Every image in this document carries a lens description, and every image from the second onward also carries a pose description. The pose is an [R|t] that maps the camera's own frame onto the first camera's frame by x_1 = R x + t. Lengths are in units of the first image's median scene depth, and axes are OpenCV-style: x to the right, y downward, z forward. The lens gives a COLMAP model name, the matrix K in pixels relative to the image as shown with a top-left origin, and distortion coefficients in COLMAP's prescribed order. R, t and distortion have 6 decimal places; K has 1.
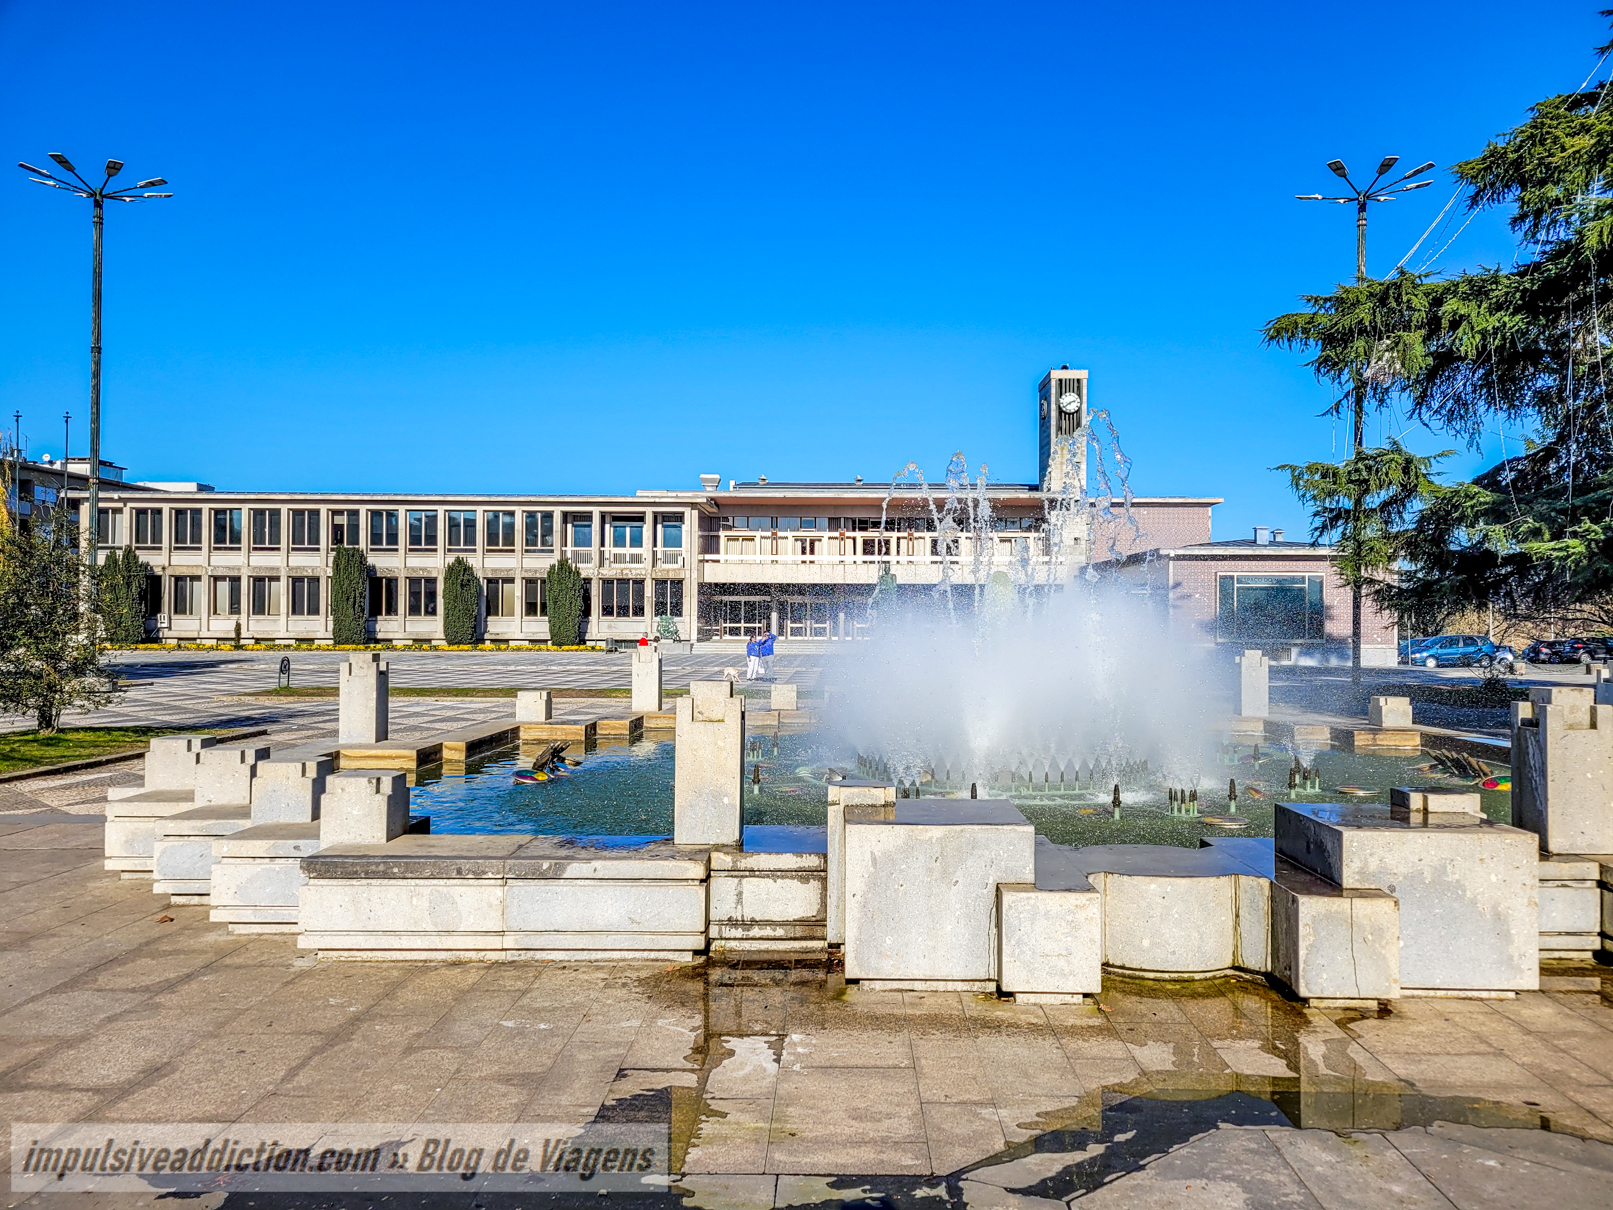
lens RADIAL K [[1225.6, 0, 825.8], [0, 1225.6, 605.9], [0, 0, 1]] dist [0.075780, -0.068149]
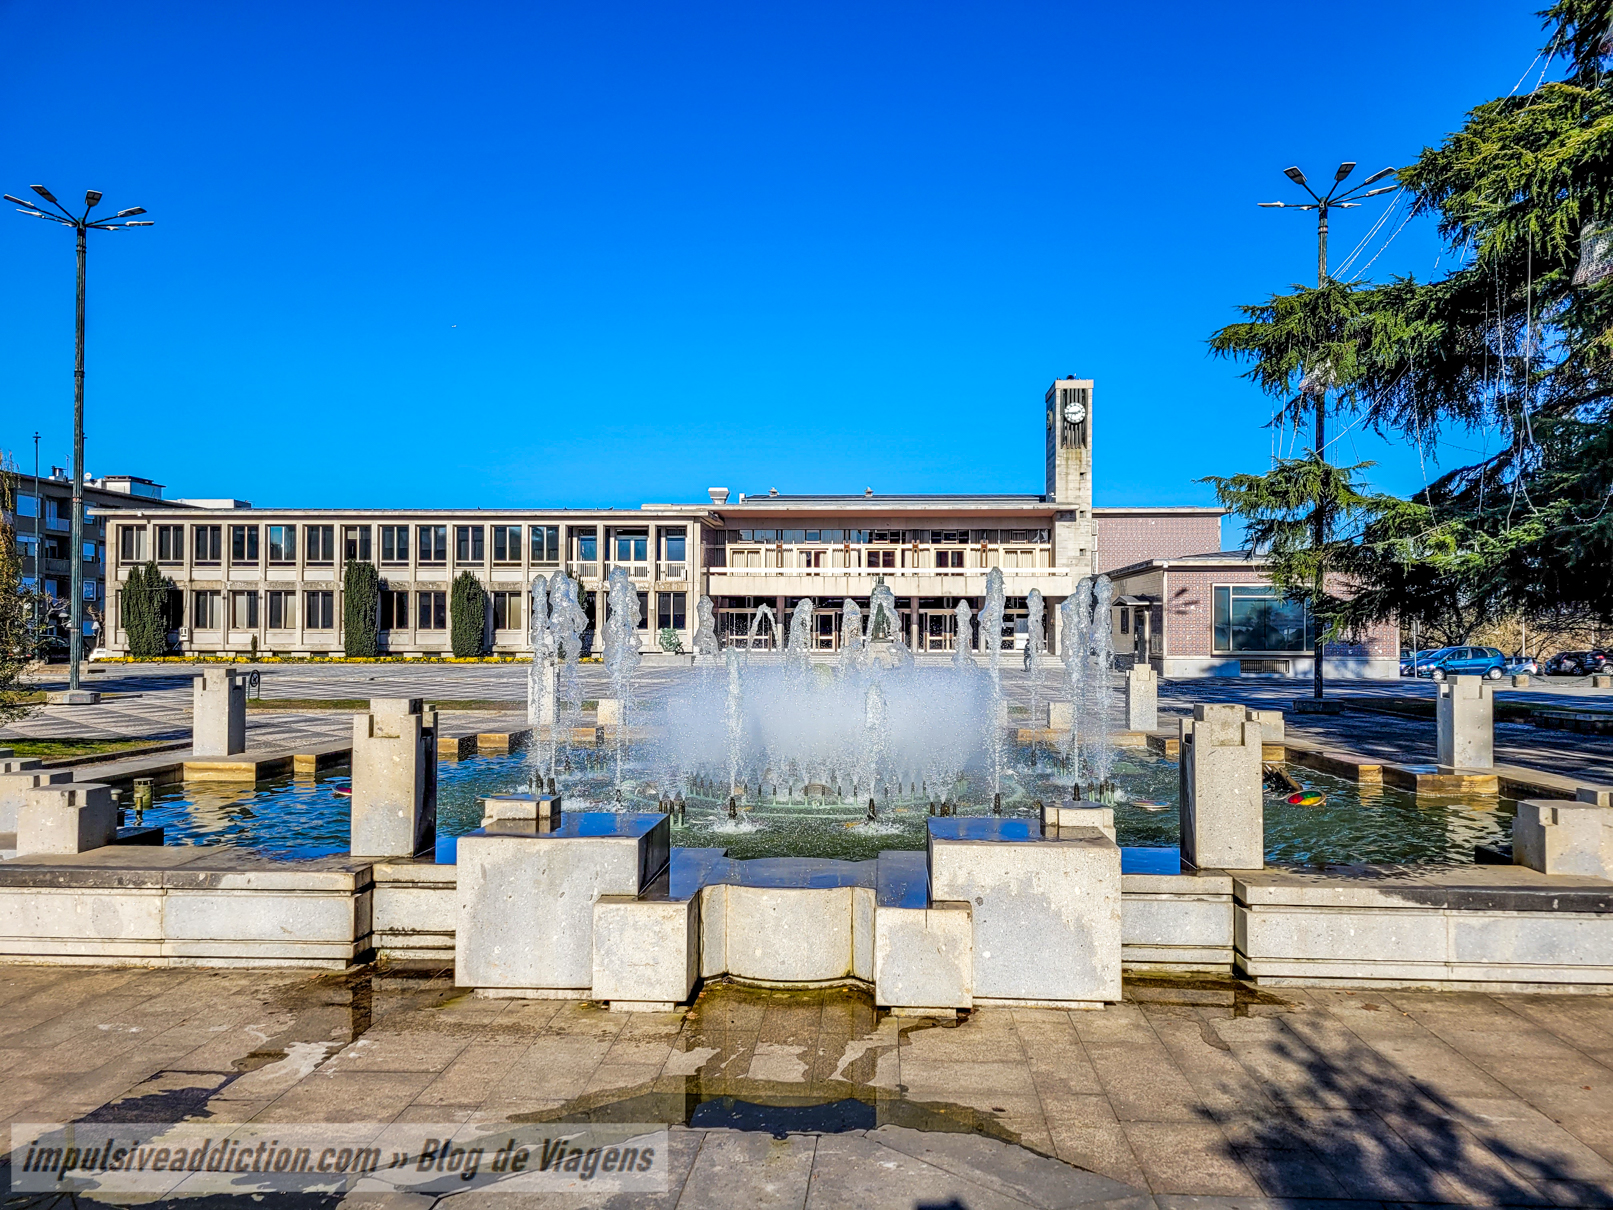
lens RADIAL K [[1225.5, 0, 808.3], [0, 1225.5, 613.9], [0, 0, 1]] dist [0.073592, -0.067500]
pose [[0.998794, -0.002475, -0.049044, 0.073249], [0.002343, 0.999993, -0.002754, -0.001470], [0.049051, 0.002635, 0.998793, -0.004962]]
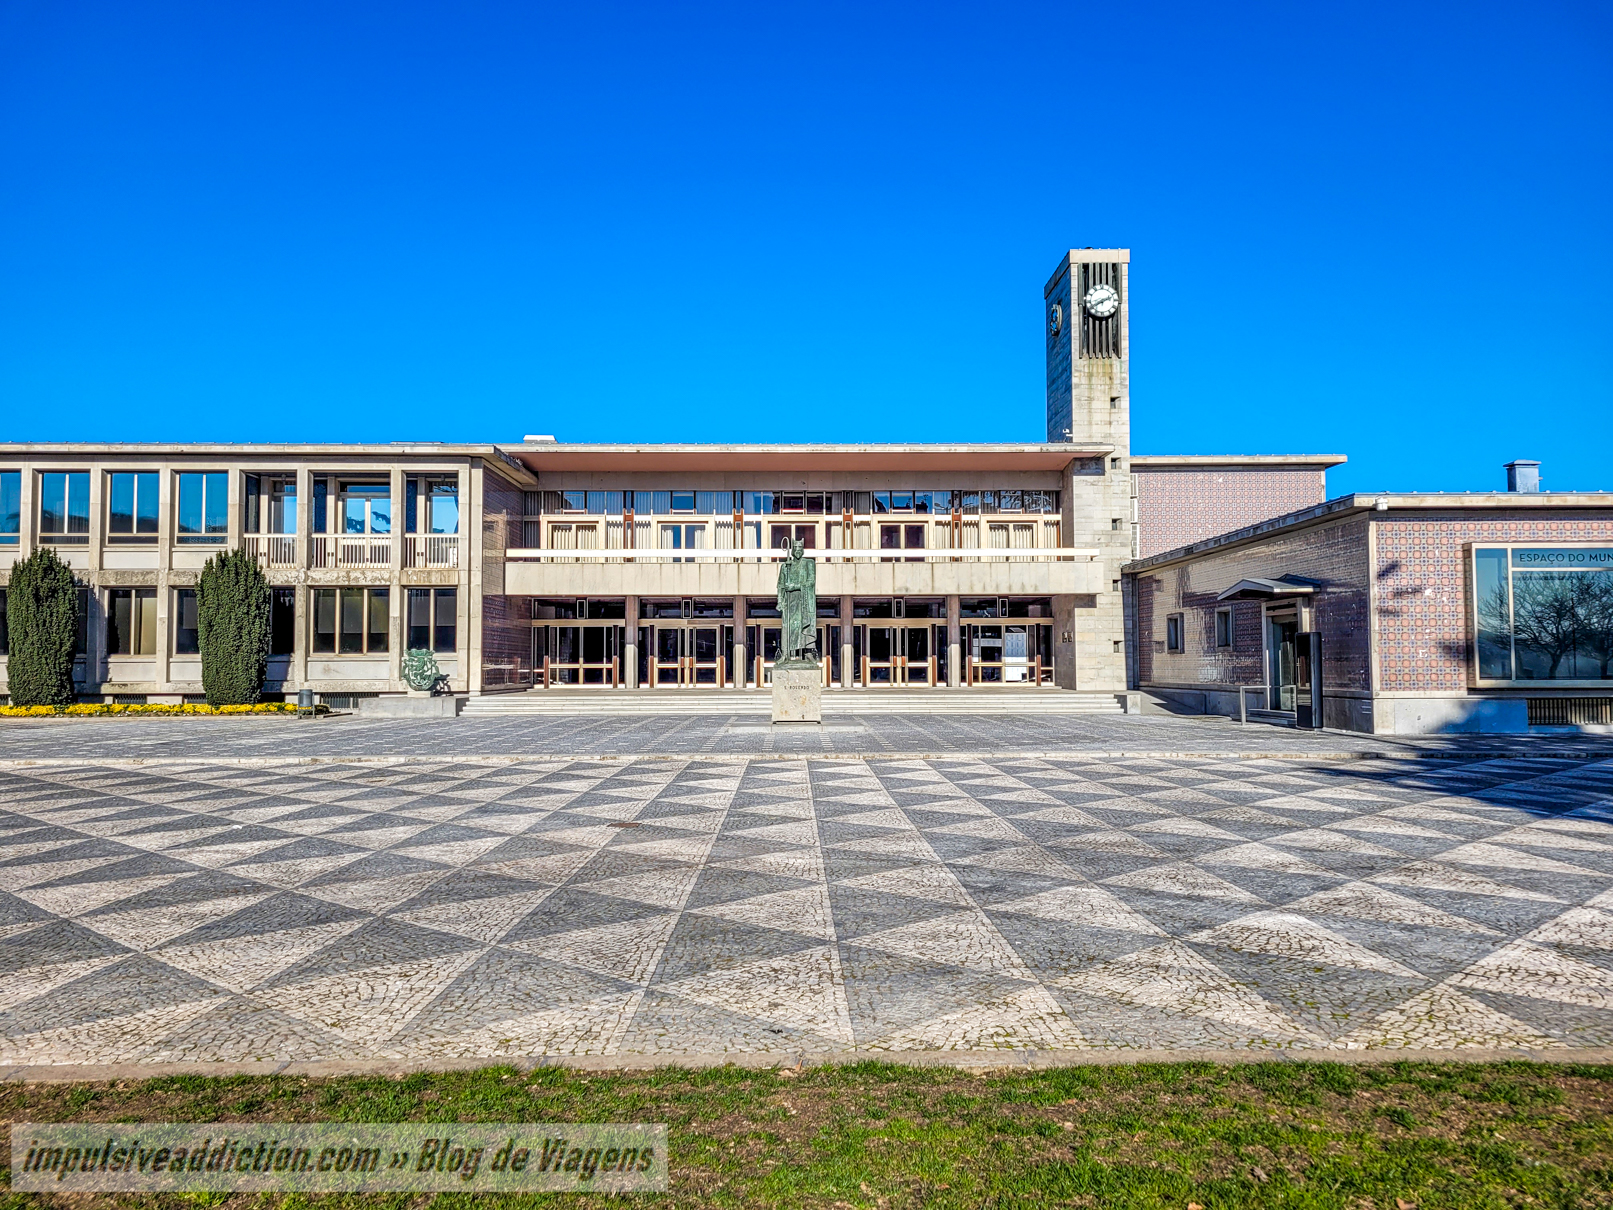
lens RADIAL K [[1225.2, 0, 806.5], [0, 1225.2, 605.0], [0, 0, 1]] dist [0.072636, -0.065219]
pose [[0.999624, -0.008294, 0.026123, 0.074651], [0.009292, 0.999223, -0.038306, 0.023258], [-0.025785, 0.038535, 0.998925, 0.897936]]
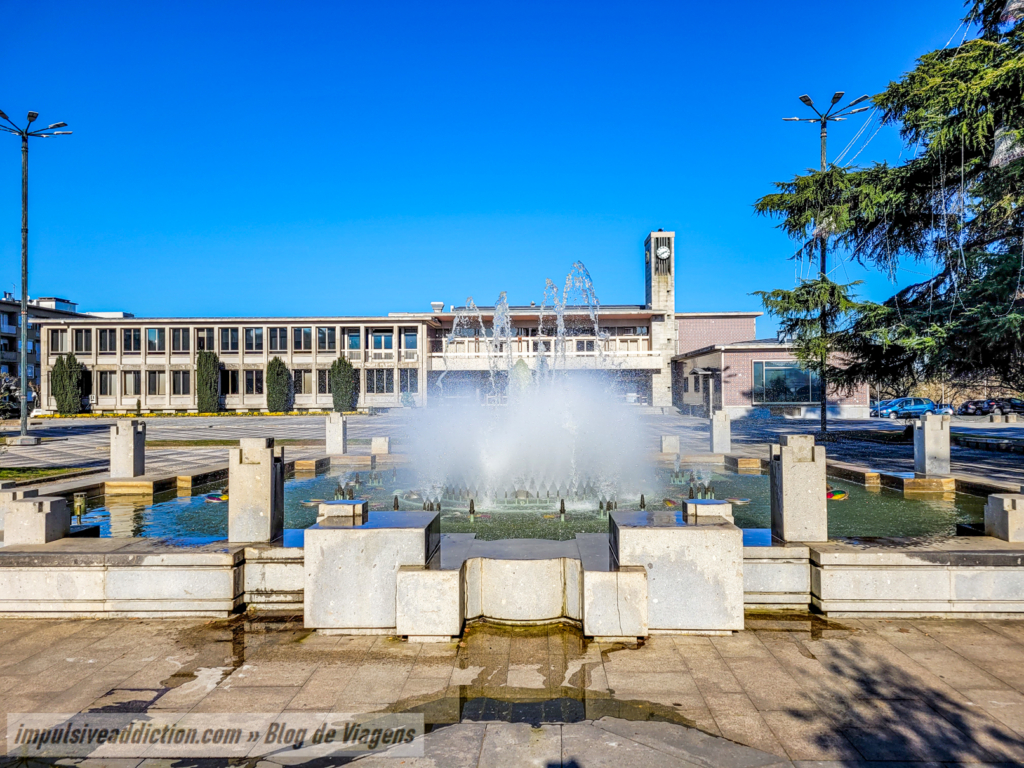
lens RADIAL K [[777.8, 0, 512.0], [0, 777.8, 384.0], [0, 0, 1]] dist [0.072636, -0.065219]
pose [[0.999636, -0.013212, -0.023518, 0.061768], [0.013214, 0.999913, -0.000072, -0.000730], [0.023517, -0.000239, 0.999723, 0.002184]]
